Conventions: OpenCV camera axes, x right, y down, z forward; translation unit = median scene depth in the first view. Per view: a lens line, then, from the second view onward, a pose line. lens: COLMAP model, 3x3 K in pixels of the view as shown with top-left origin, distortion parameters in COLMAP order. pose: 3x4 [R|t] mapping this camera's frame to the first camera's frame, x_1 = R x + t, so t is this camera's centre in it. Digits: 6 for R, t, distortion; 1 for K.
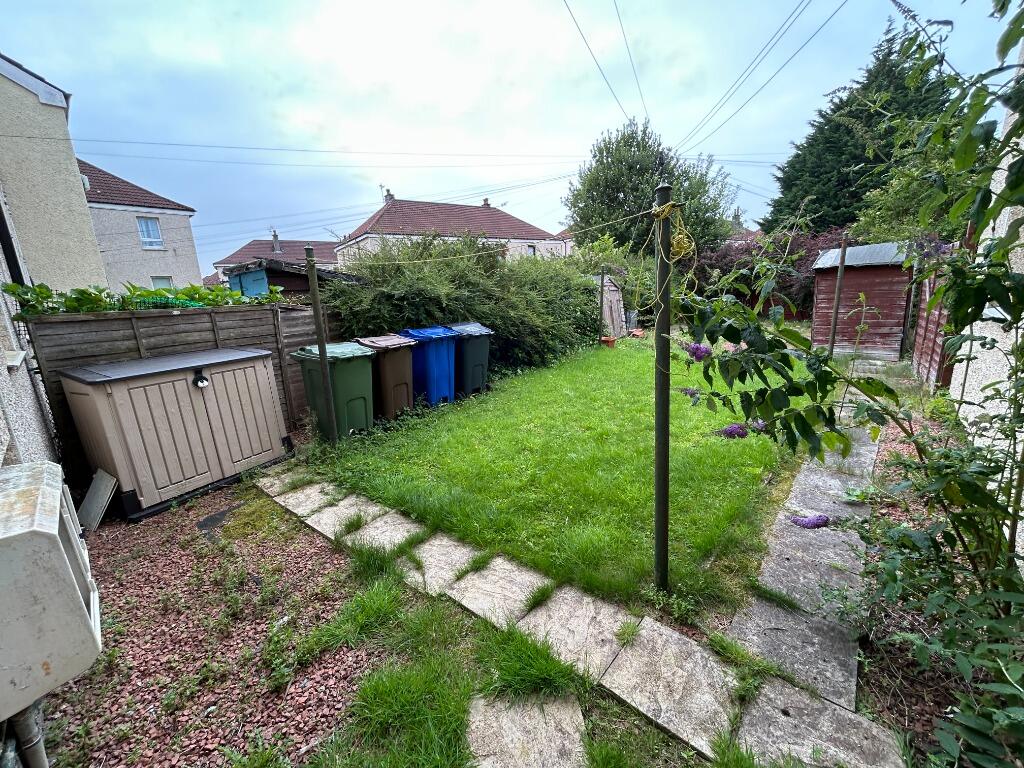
lens RADIAL K [[415.6, 0, 512.0], [0, 415.6, 384.0], [0, 0, 1]] dist [-0.000086, -0.000206]
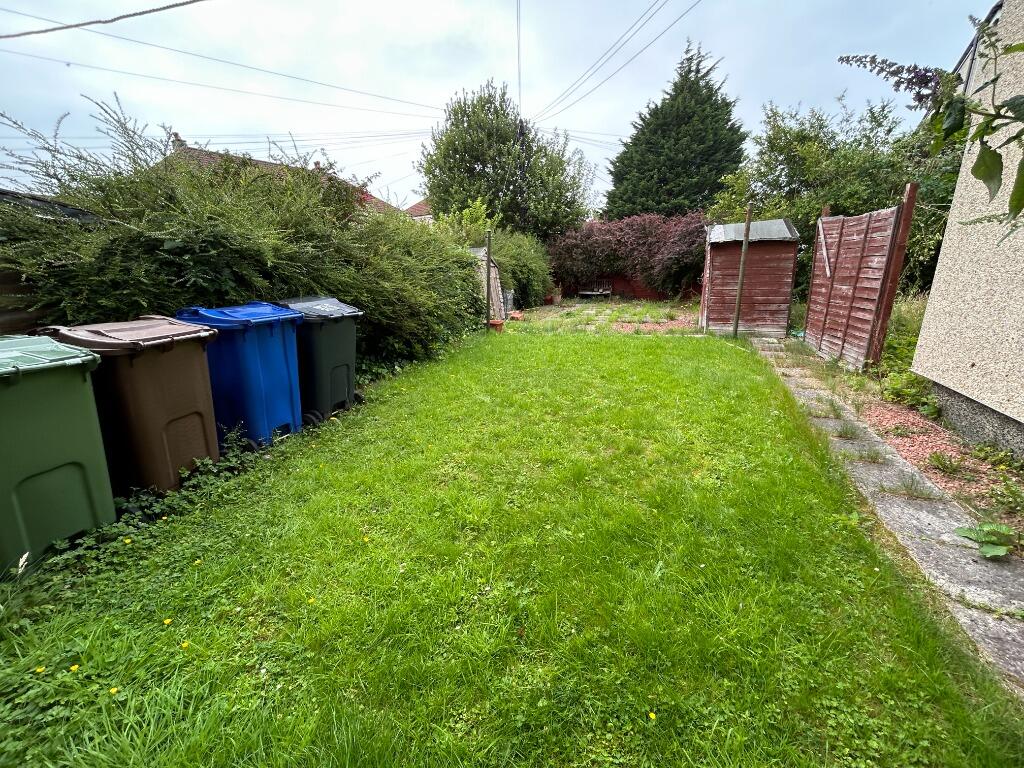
lens RADIAL K [[415.6, 0, 512.0], [0, 415.6, 384.0], [0, 0, 1]] dist [-0.000086, -0.000206]
pose [[0.938138, -0.068590, 0.339400, -0.043315], [0.056517, 0.997372, 0.045342, -0.025973], [-0.341618, -0.023355, 0.939549, 0.265600]]
